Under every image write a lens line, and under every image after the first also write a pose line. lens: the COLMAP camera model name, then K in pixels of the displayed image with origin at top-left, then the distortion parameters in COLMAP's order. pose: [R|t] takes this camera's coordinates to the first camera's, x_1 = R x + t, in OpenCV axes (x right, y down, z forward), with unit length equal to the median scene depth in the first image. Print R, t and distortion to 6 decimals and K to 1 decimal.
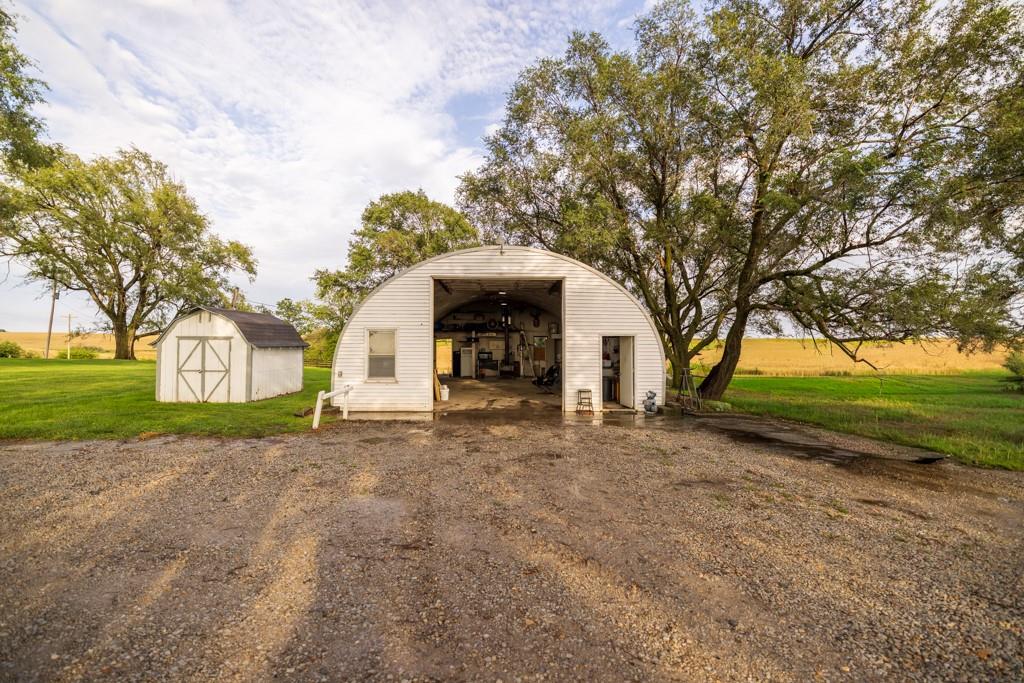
lens RADIAL K [[435.3, 0, 506.1], [0, 435.3, 341.5], [0, 0, 1]] dist [0.003509, -0.000561]
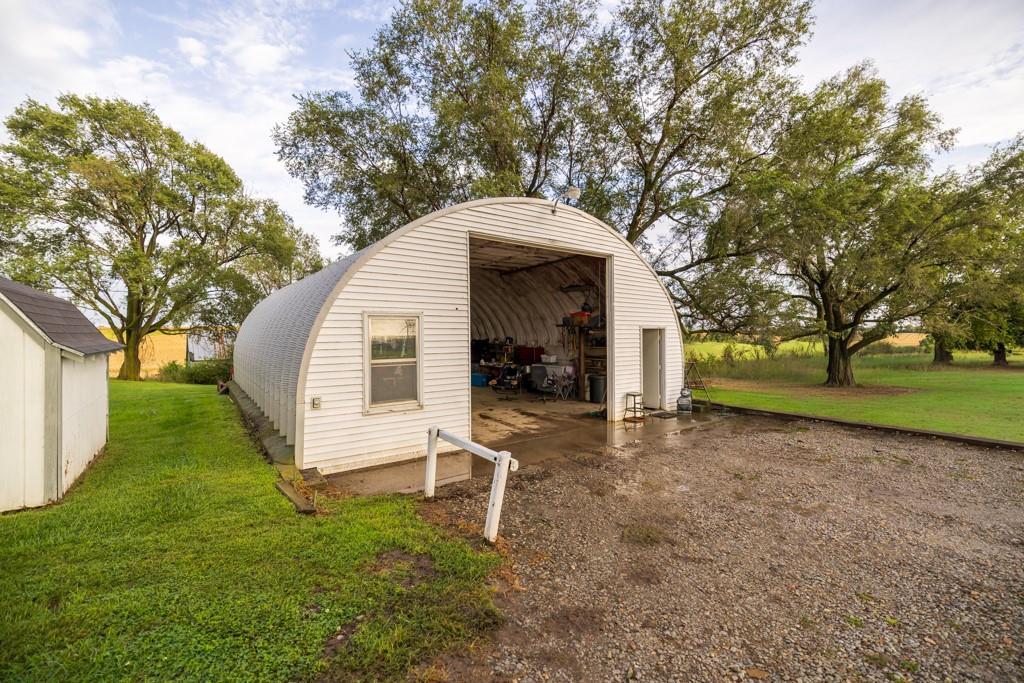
lens RADIAL K [[435.3, 0, 511.3], [0, 435.3, 339.8], [0, 0, 1]] dist [0.003509, -0.000561]
pose [[0.806486, -0.014168, 0.591083, -0.265758], [0.003538, 0.999811, 0.019139, -0.003862], [-0.591242, -0.013344, 0.806384, 0.247450]]
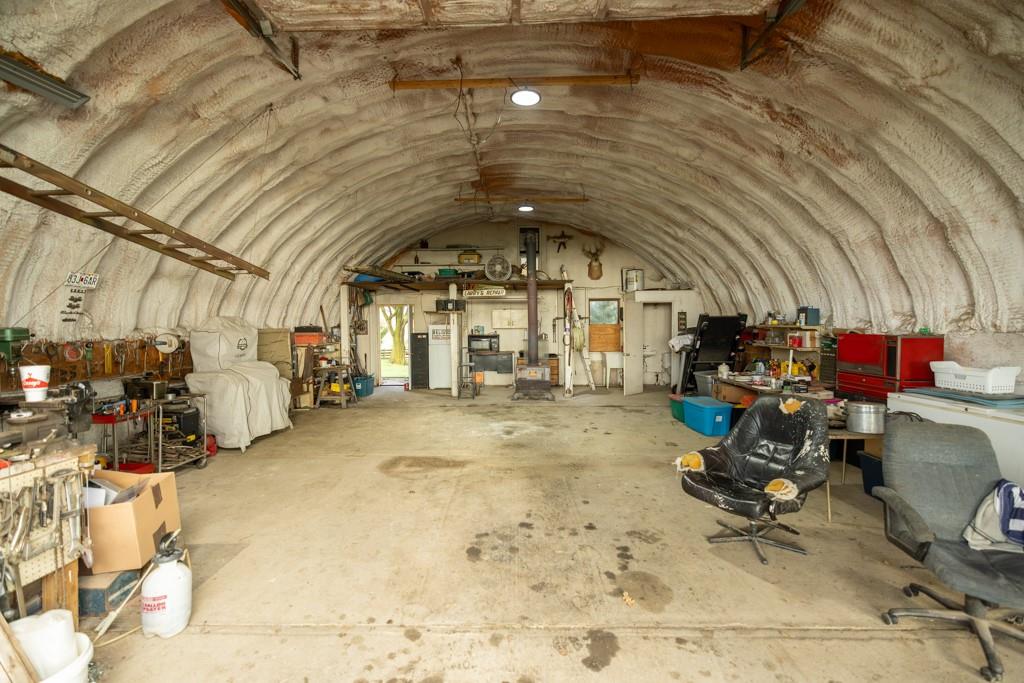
lens RADIAL K [[435.3, 0, 515.6], [0, 435.3, 339.7], [0, 0, 1]] dist [0.003509, -0.000561]
pose [[0.999707, -0.008342, -0.022730, -0.004902], [0.009118, 0.999373, 0.034223, 0.015153], [0.022430, -0.034420, 0.999156, 0.572711]]
